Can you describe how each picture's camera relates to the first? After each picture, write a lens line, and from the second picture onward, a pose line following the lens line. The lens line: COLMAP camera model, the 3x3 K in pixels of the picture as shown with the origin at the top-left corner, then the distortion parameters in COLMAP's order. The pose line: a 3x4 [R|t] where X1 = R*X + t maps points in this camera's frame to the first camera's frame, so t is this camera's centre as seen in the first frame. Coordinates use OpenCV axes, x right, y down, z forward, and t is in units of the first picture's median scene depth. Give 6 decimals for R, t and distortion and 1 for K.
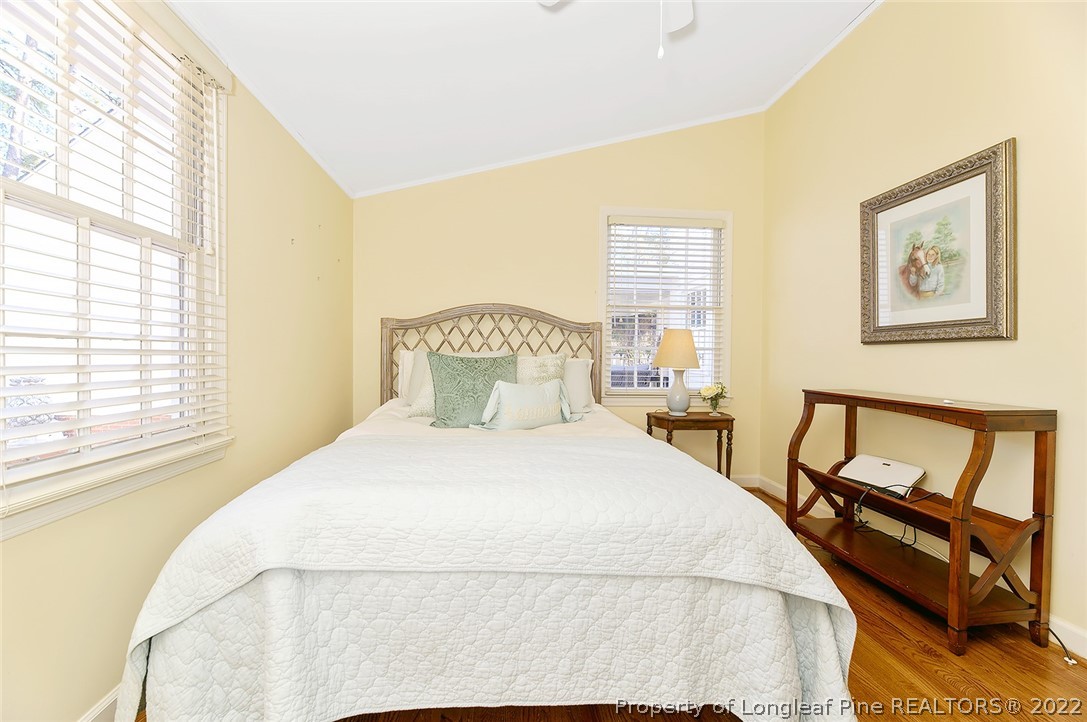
lens RADIAL K [[442.0, 0, 546.0], [0, 442.0, 356.8], [0, 0, 1]] dist [-0.002868, -0.000590]
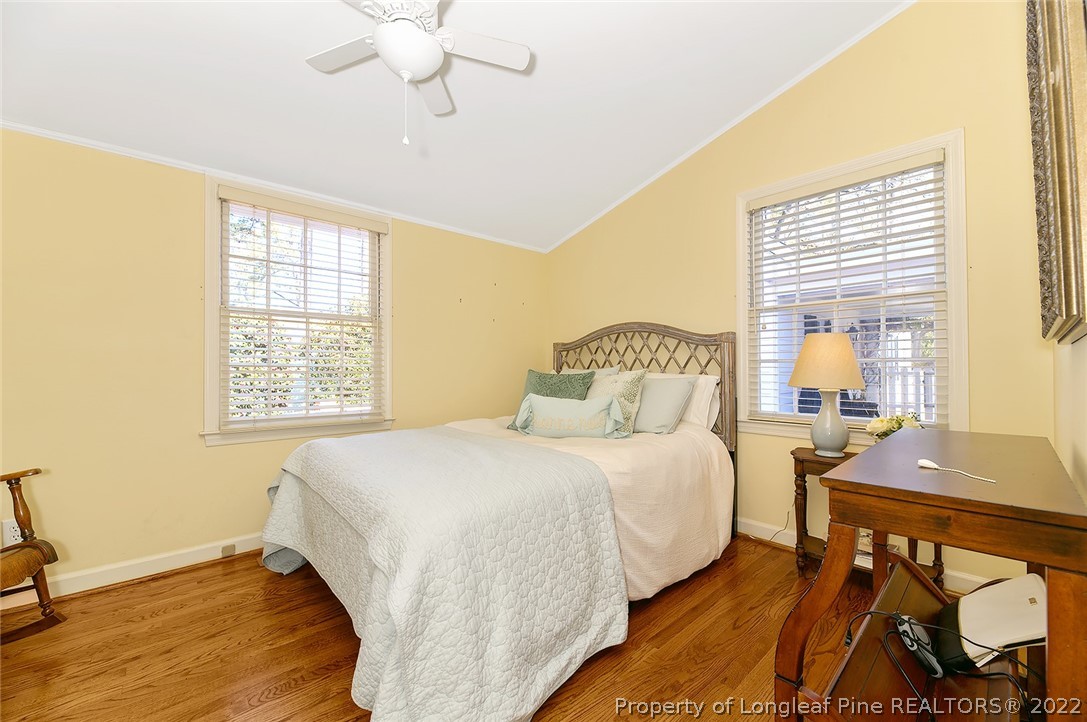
lens RADIAL K [[442.0, 0, 543.3], [0, 442.0, 362.3], [0, 0, 1]] dist [-0.002868, -0.000590]
pose [[0.595748, -0.024476, -0.802798, 0.599762], [0.002853, 0.999594, -0.028359, 0.003140], [0.803166, 0.014604, 0.595576, 0.214973]]
